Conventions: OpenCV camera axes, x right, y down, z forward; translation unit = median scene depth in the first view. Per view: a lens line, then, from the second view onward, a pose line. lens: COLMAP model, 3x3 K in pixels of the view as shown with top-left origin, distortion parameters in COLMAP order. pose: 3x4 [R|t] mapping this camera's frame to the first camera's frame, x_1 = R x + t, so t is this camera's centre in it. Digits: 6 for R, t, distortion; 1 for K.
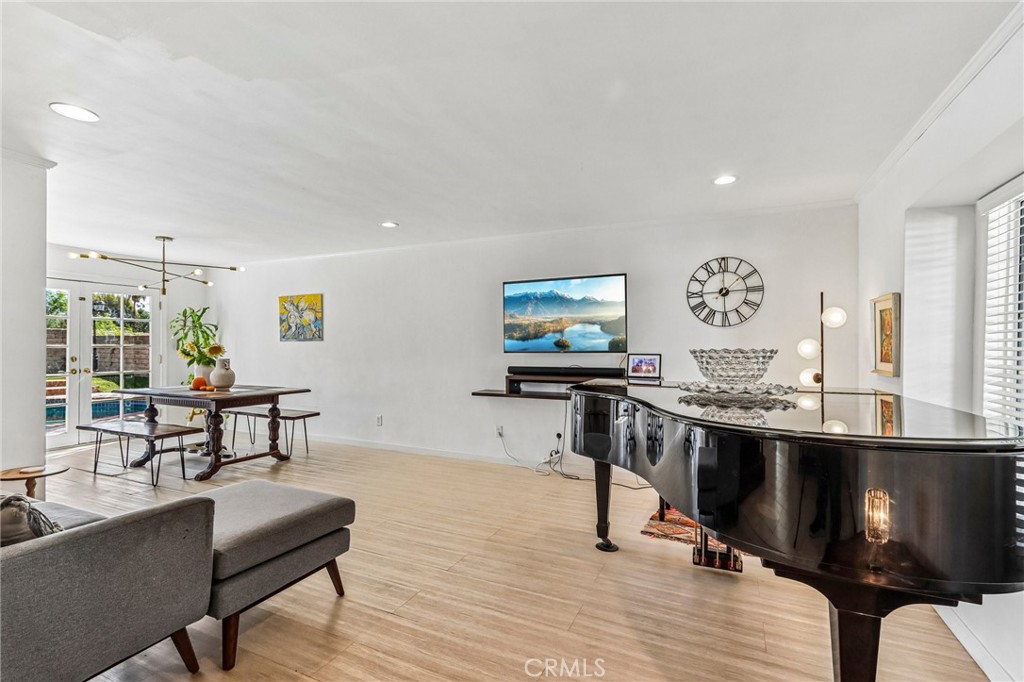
lens RADIAL K [[472.7, 0, 505.6], [0, 472.7, 348.9], [0, 0, 1]] dist [-0.000441, 0.004079]
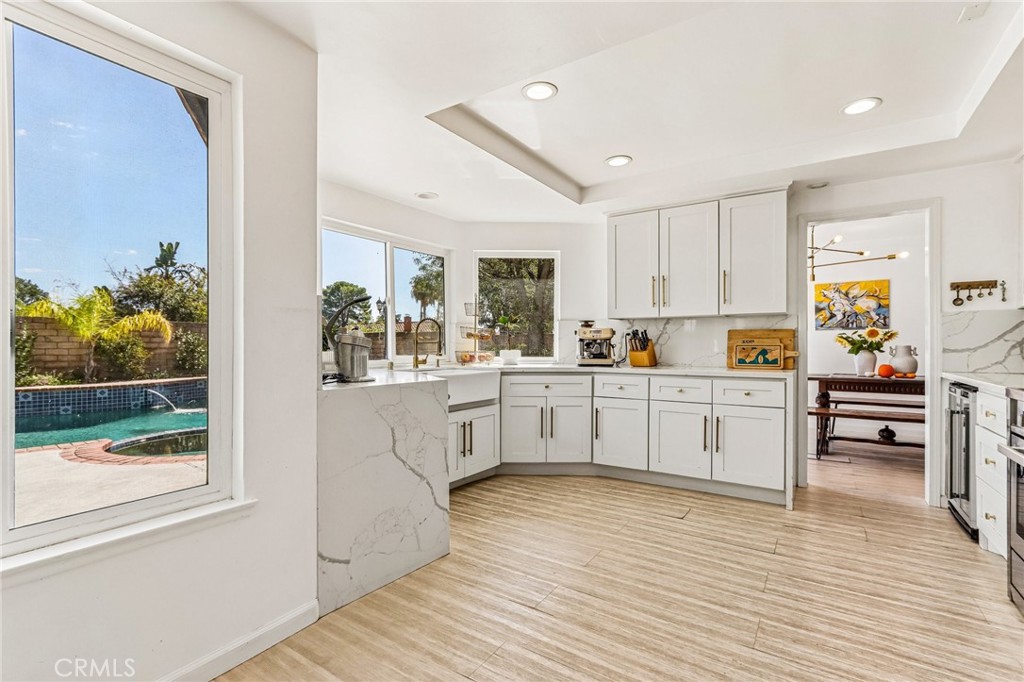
lens RADIAL K [[472.7, 0, 510.7], [0, 472.7, 343.5], [0, 0, 1]] dist [-0.000441, 0.004079]
pose [[0.991470, -0.006547, -0.130167, -1.023404], [0.005162, 0.999927, -0.010970, 0.019474], [0.130229, 0.010205, 0.991431, -0.049741]]
